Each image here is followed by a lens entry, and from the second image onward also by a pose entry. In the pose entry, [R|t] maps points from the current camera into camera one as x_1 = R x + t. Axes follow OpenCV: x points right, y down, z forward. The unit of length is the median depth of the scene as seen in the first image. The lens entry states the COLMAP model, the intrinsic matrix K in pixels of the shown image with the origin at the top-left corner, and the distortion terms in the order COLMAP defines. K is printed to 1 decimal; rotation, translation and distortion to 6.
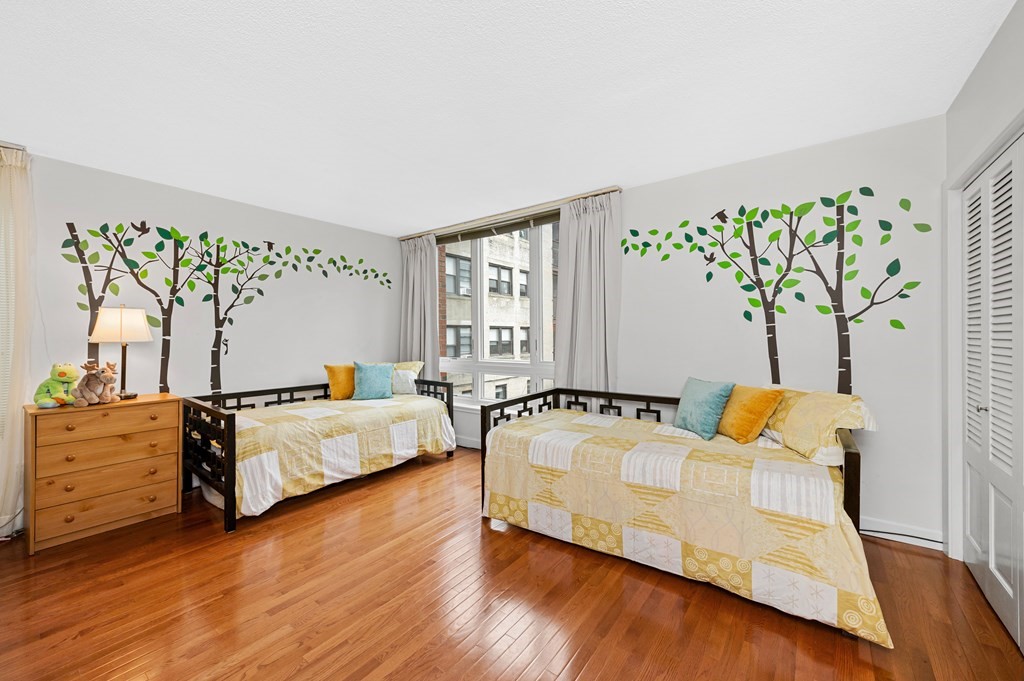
lens RADIAL K [[398.4, 0, 520.9], [0, 398.4, 335.9], [0, 0, 1]] dist [0.002501, -0.000007]
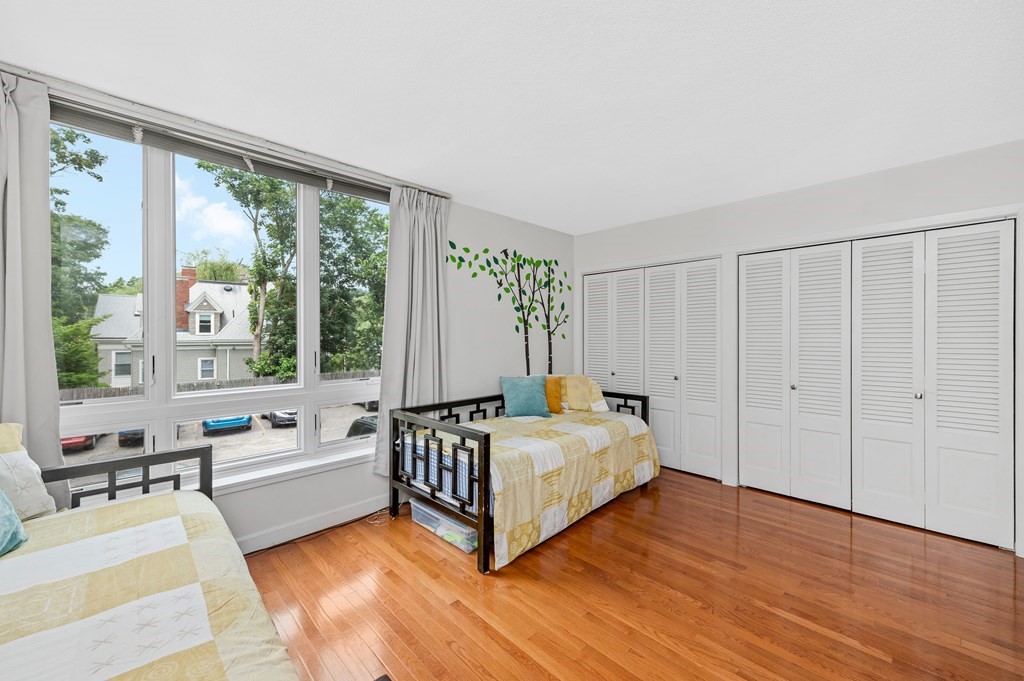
lens RADIAL K [[398.4, 0, 515.9], [0, 398.4, 337.8], [0, 0, 1]] dist [0.002501, -0.000007]
pose [[0.167460, -0.000107, 0.985879, -0.842077], [0.001407, 0.999999, -0.000131, -0.019261], [-0.985878, 0.001409, 0.167460, 0.783812]]
